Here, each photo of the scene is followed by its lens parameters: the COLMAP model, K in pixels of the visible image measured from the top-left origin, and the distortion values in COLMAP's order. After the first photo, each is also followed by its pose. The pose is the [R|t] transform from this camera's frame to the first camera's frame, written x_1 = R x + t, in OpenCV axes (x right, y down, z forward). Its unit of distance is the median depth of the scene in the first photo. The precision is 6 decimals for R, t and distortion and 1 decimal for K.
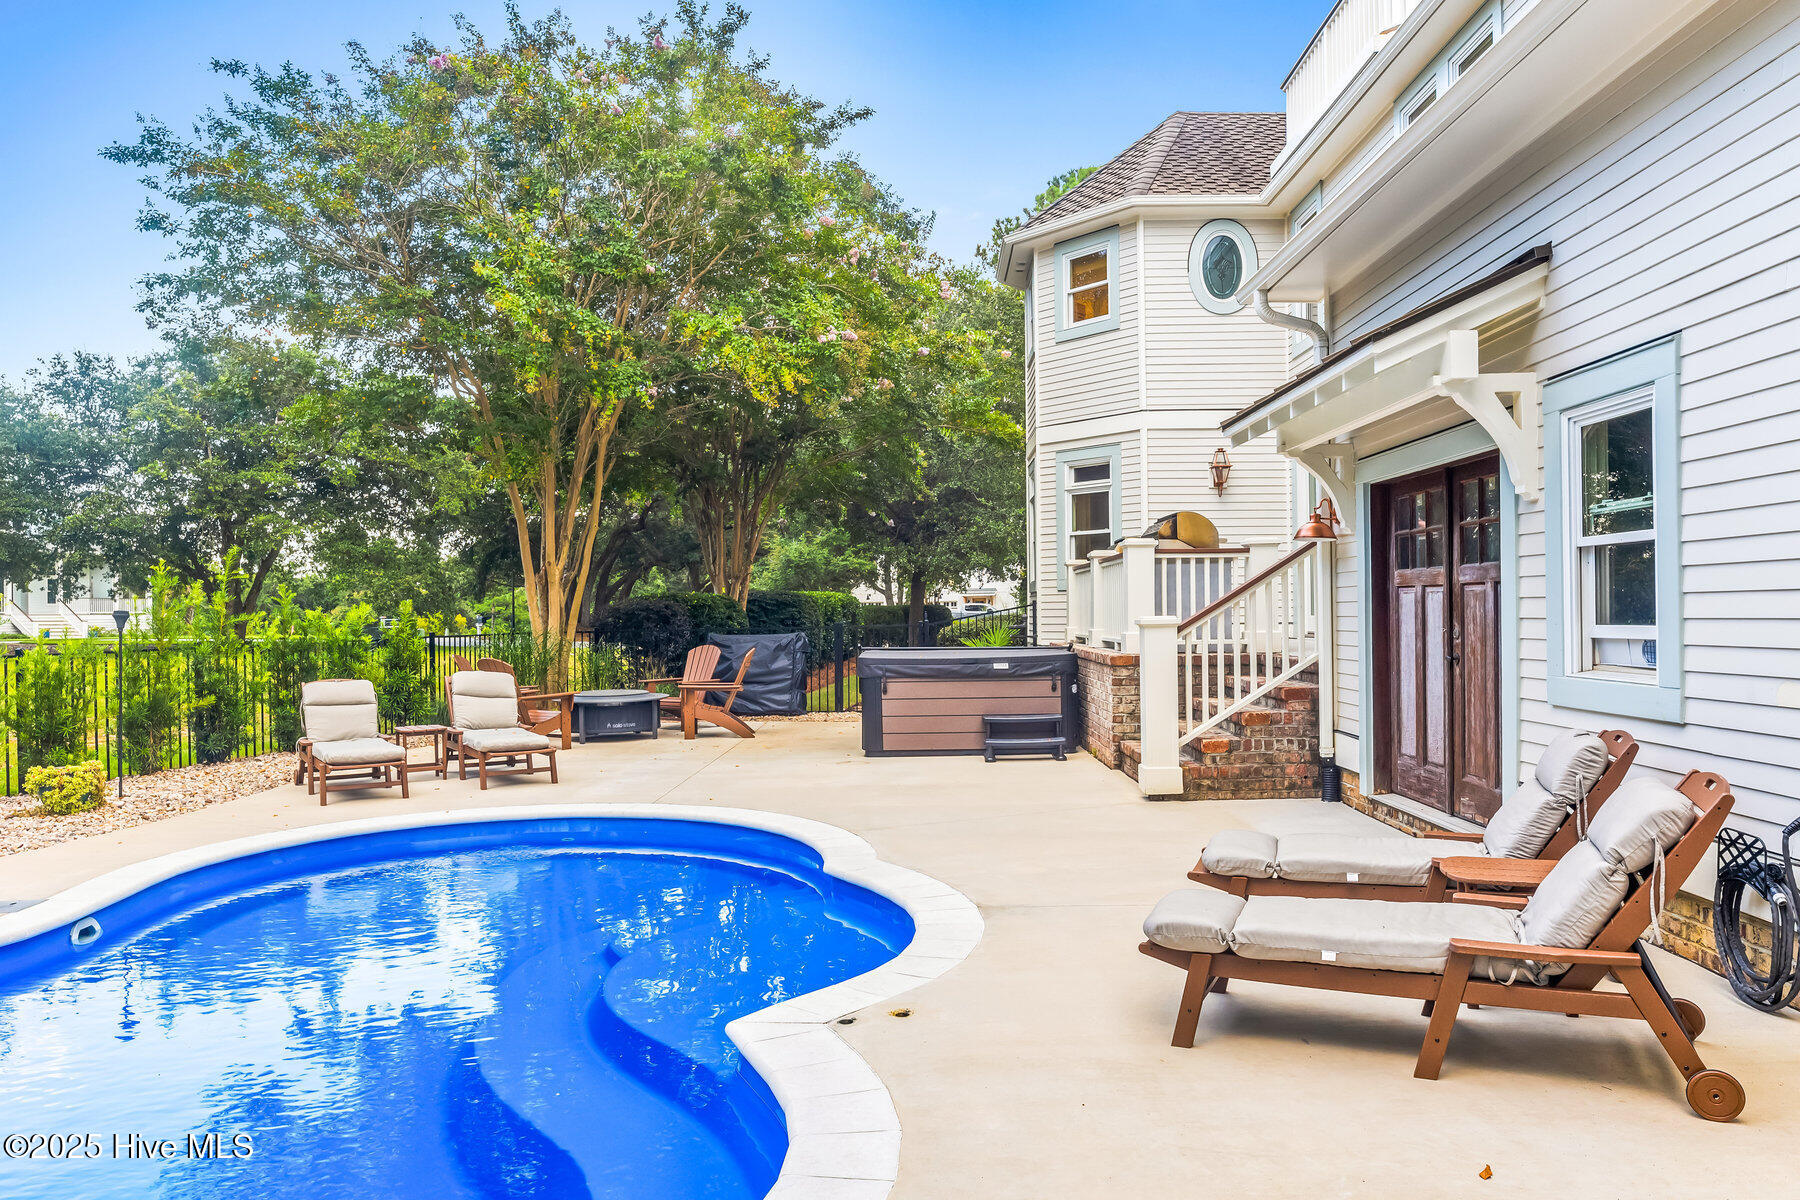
lens RADIAL K [[1208.3, 0, 895.9], [0, 1208.3, 604.2], [0, 0, 1]] dist [-0.003216, -0.001050]
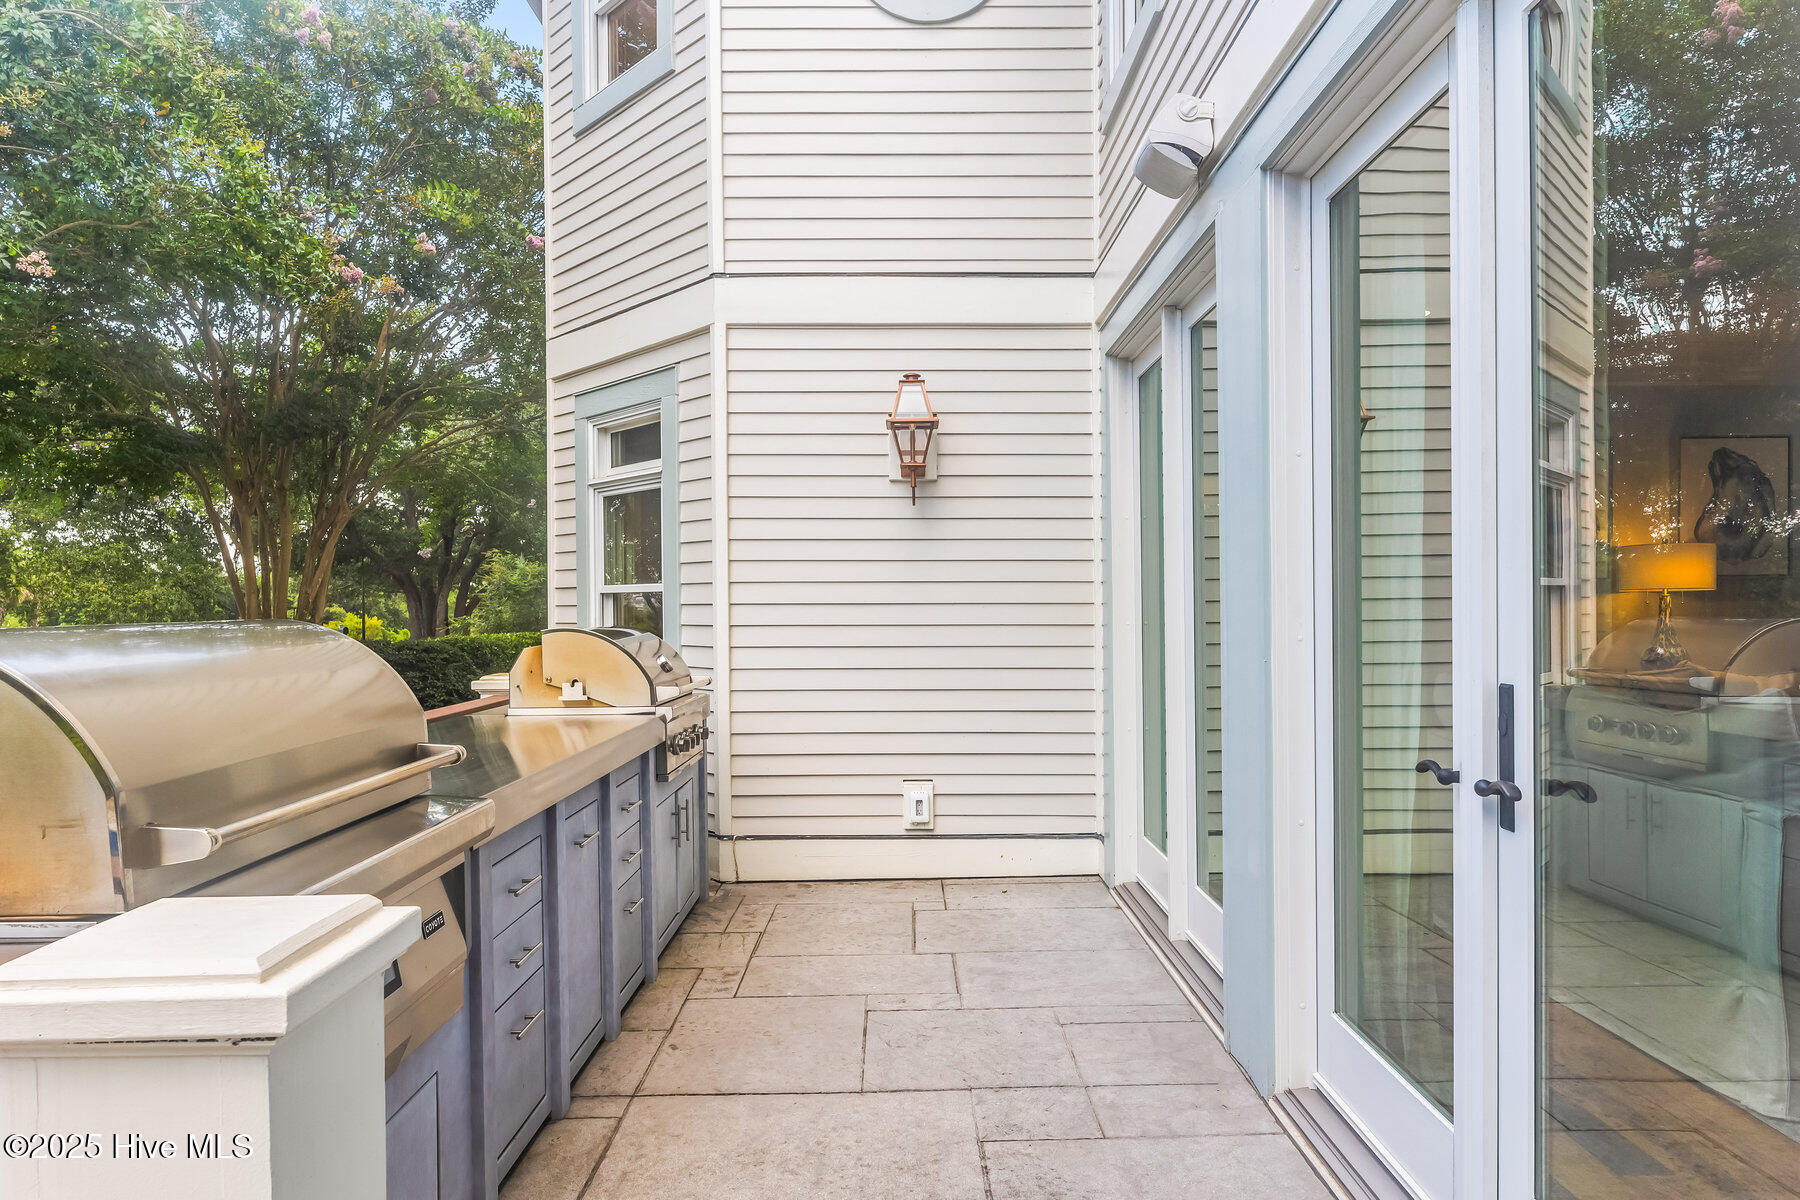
lens RADIAL K [[1187.5, 0, 904.8], [0, 1187.5, 601.0], [0, 0, 1]] dist [0.003990, 0.000968]
pose [[0.999748, 0.003467, -0.022168, 0.269310], [-0.003362, 0.999983, 0.004800, -0.059196], [0.022184, -0.004725, 0.999743, 0.617476]]
